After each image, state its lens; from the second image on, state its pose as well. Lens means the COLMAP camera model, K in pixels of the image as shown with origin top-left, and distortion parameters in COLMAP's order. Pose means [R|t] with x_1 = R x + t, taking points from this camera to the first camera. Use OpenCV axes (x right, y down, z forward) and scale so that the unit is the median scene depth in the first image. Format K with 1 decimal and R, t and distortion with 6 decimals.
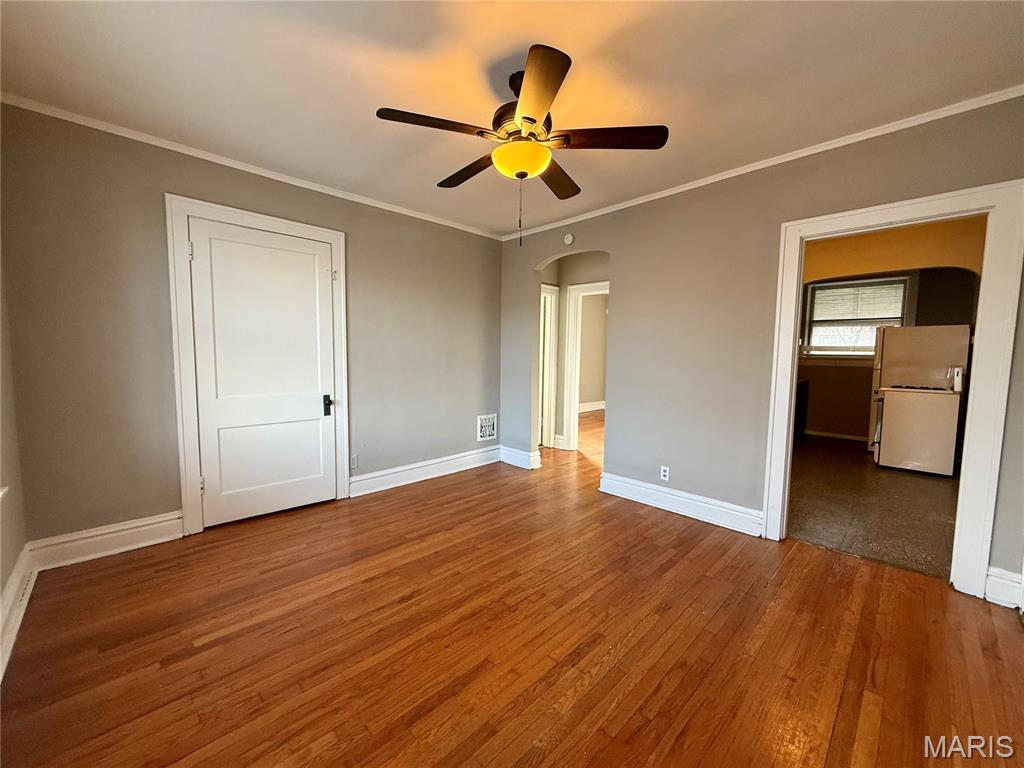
lens RADIAL K [[406.6, 0, 502.7], [0, 406.6, 383.4], [0, 0, 1]] dist [0.000489, 0.000253]
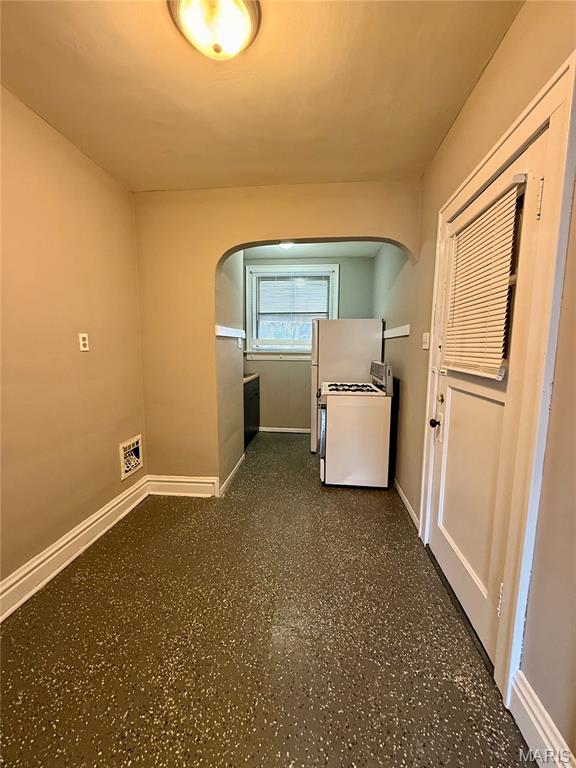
lens RADIAL K [[305.0, 0, 288.5], [0, 305.0, 385.1], [0, 0, 1]] dist [0.000489, 0.000253]
pose [[0.759861, -0.086346, 0.644326, 0.478236], [0.048638, 0.995913, 0.076103, -0.052933], [-0.648264, -0.026489, 0.760955, 0.573963]]
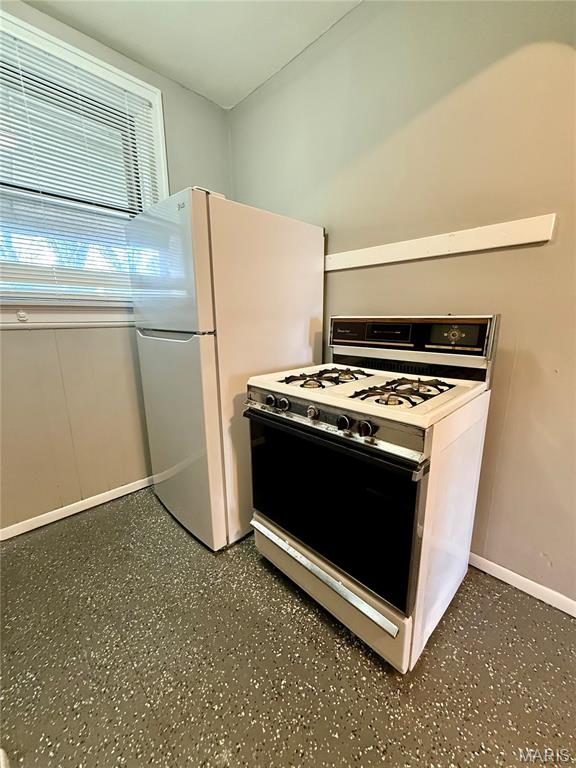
lens RADIAL K [[305.0, 0, 288.1], [0, 305.0, 381.7], [0, 0, 1]] dist [0.000489, 0.000253]
pose [[-0.016135, -0.227407, 0.973666, 0.753318], [0.078744, 0.970479, 0.227967, -0.055164], [-0.996764, 0.080349, 0.002249, 1.051164]]
